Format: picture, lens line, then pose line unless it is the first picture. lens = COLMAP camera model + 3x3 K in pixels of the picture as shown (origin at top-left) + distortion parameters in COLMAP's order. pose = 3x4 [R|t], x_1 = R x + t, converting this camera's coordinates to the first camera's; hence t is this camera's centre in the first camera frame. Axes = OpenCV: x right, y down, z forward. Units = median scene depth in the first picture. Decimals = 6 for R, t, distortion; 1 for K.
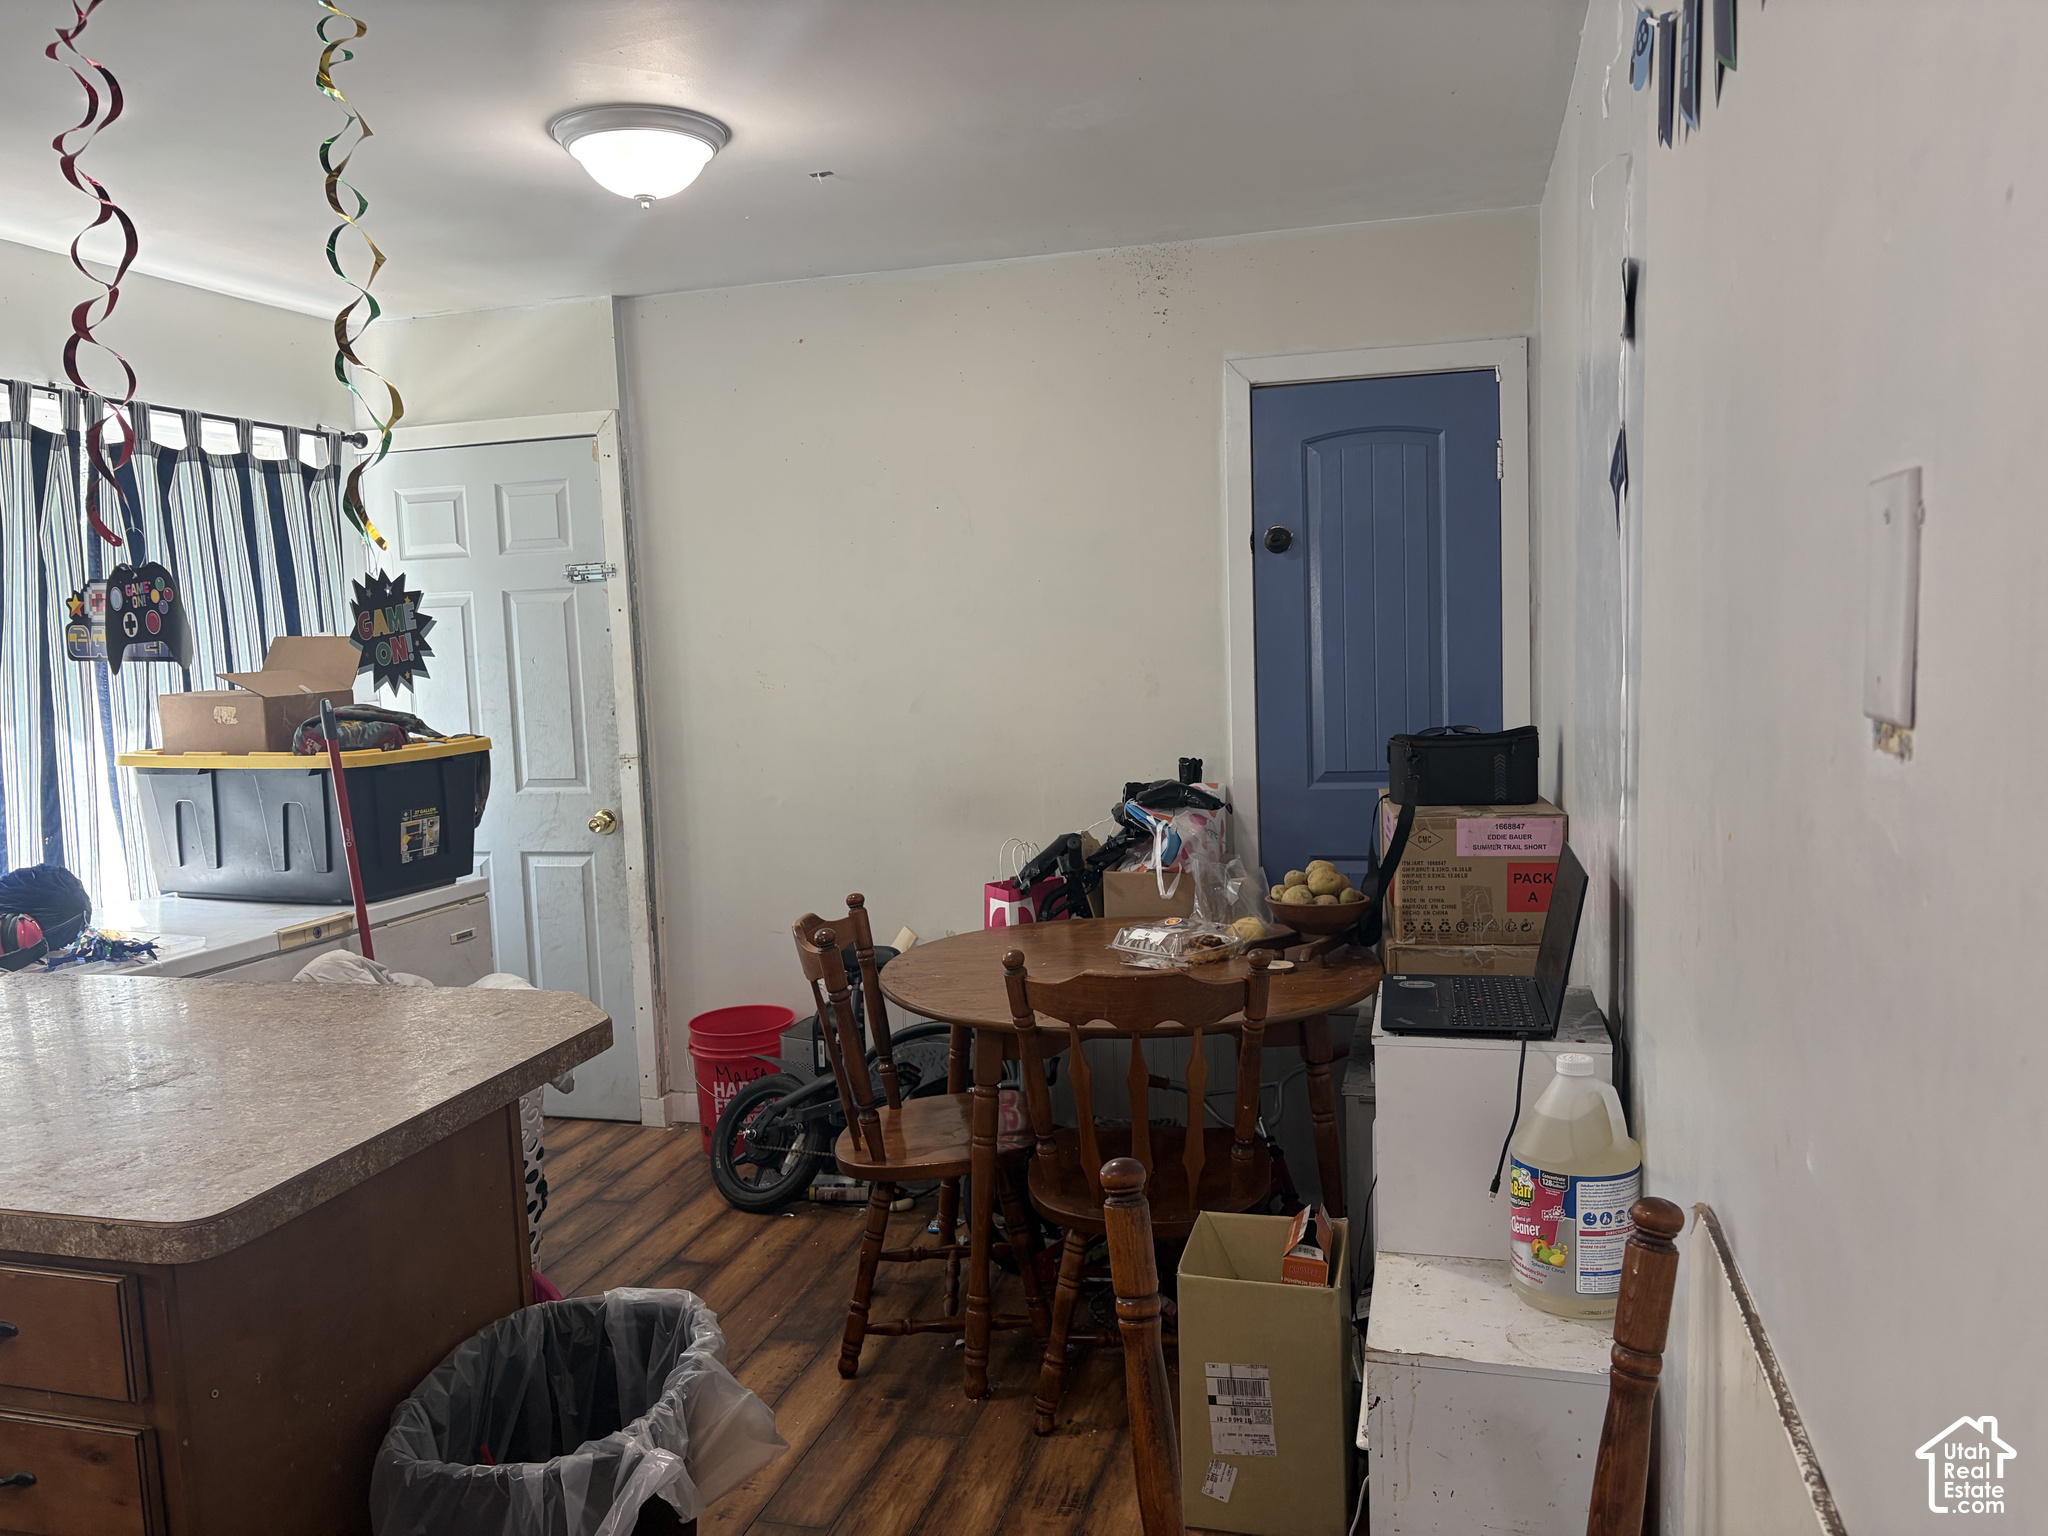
lens RADIAL K [[1545.3, 0, 1021.8], [0, 1545.3, 777.2], [0, 0, 1]] dist [0.056607, -0.072156]
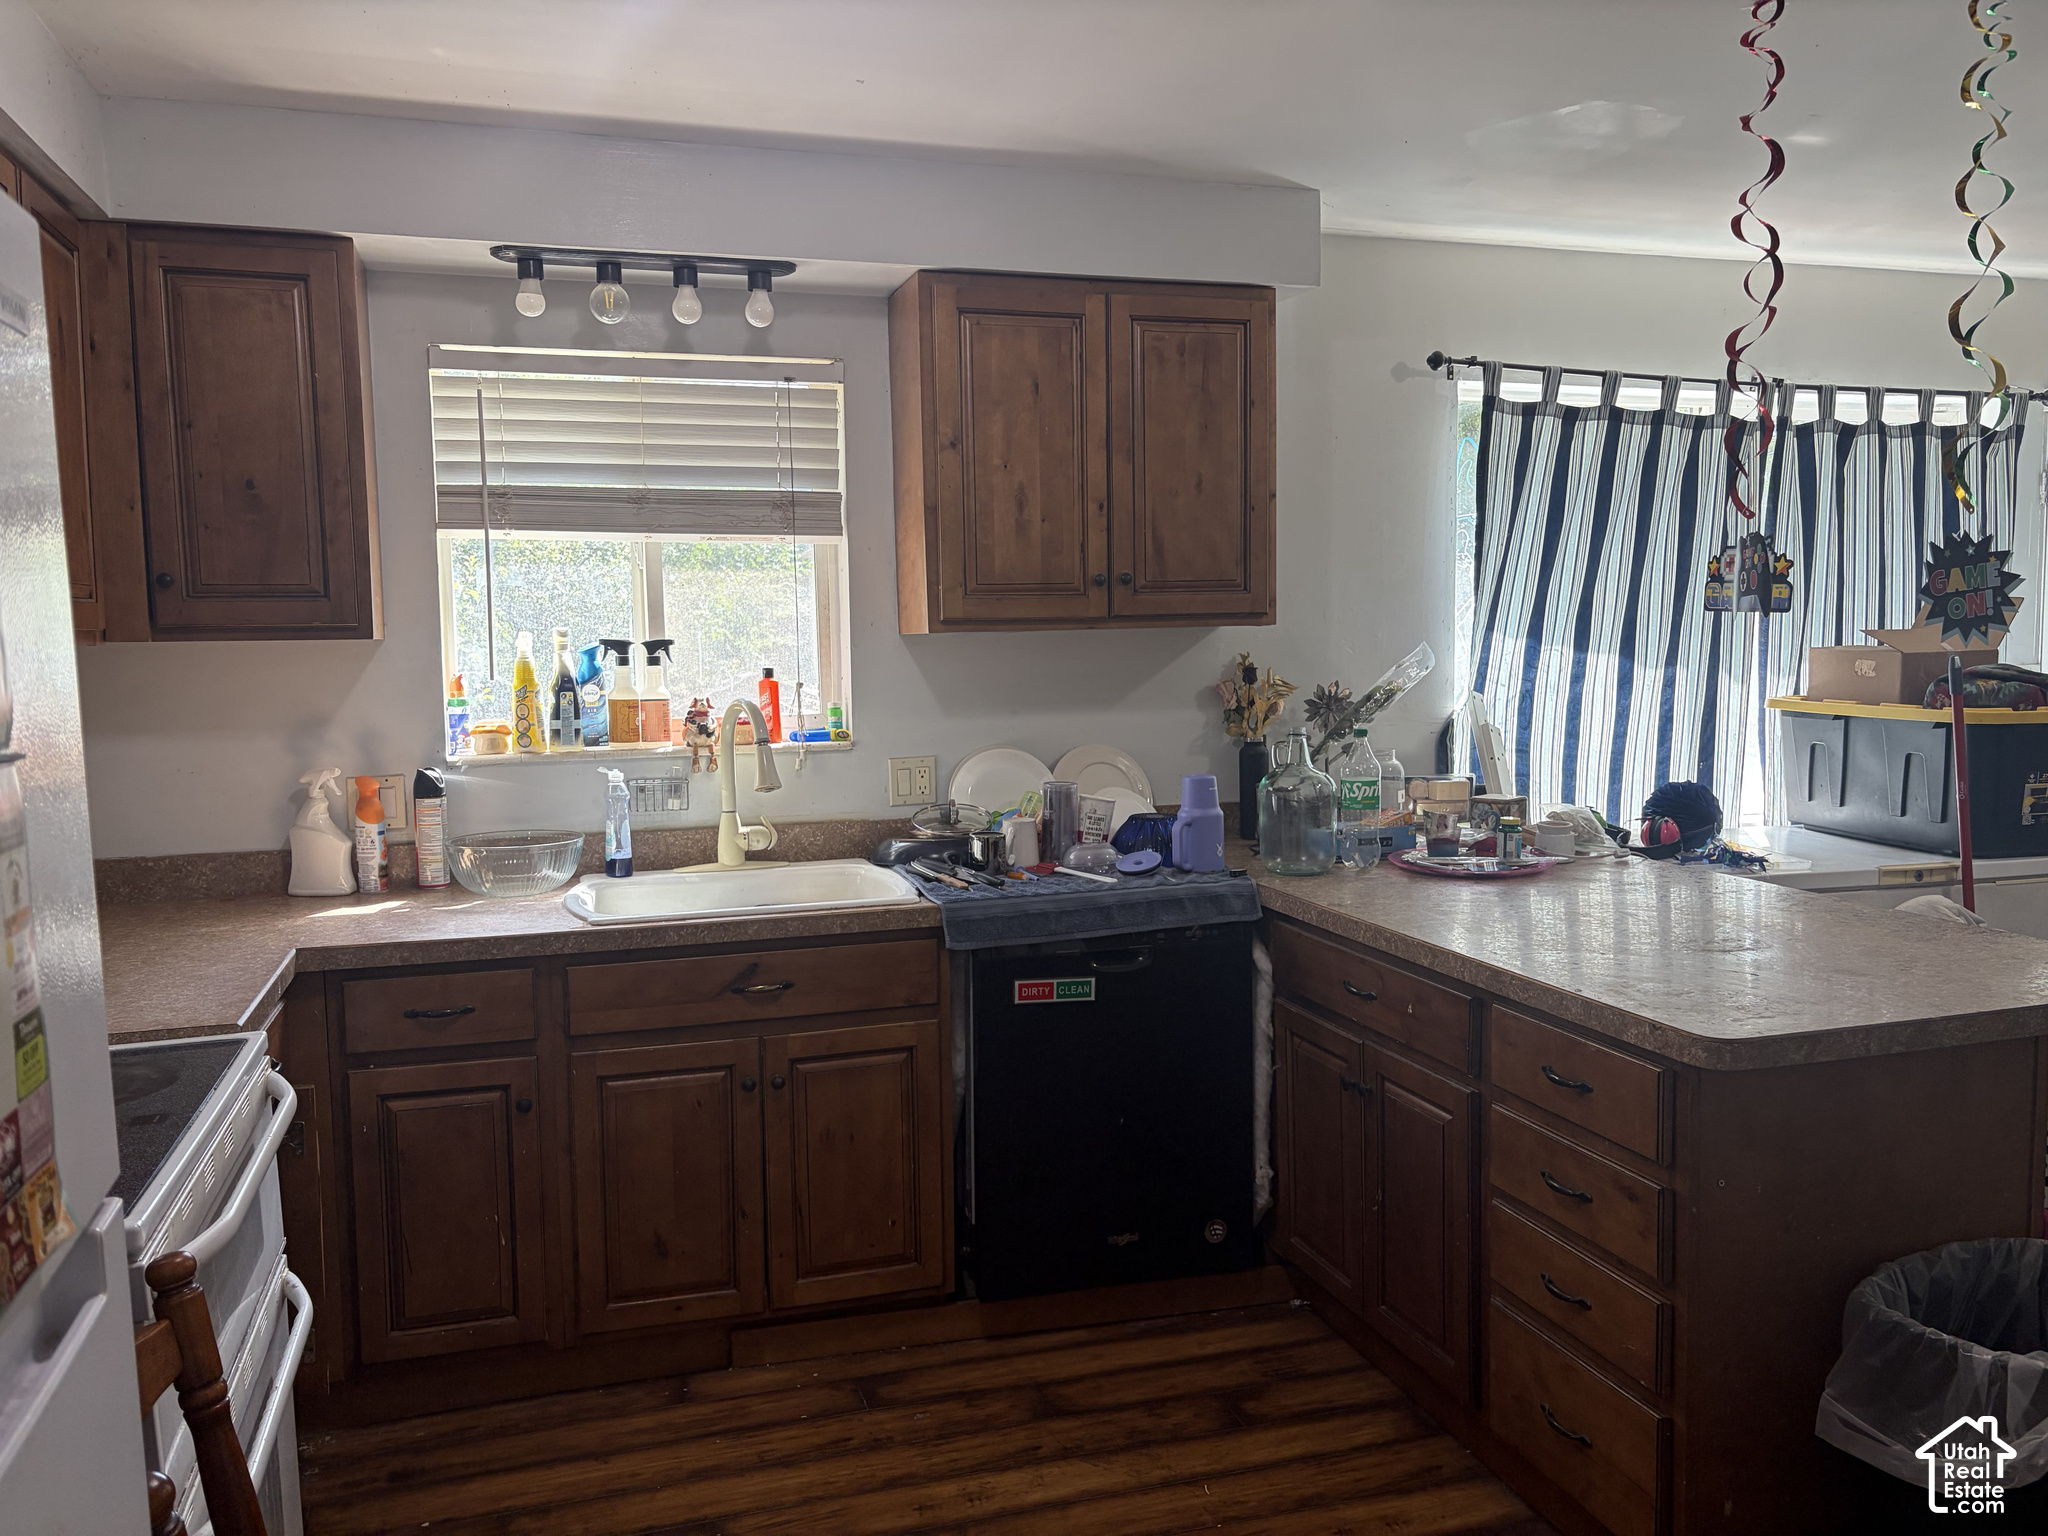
lens RADIAL K [[1545.3, 0, 1021.8], [0, 1545.3, 777.2], [0, 0, 1]] dist [0.056607, -0.072156]
pose [[0.537491, 0.106415, -0.836528, 0.099146], [-0.087316, 0.993697, 0.070306, 0.011441], [0.838737, 0.035254, 0.543395, -0.088656]]
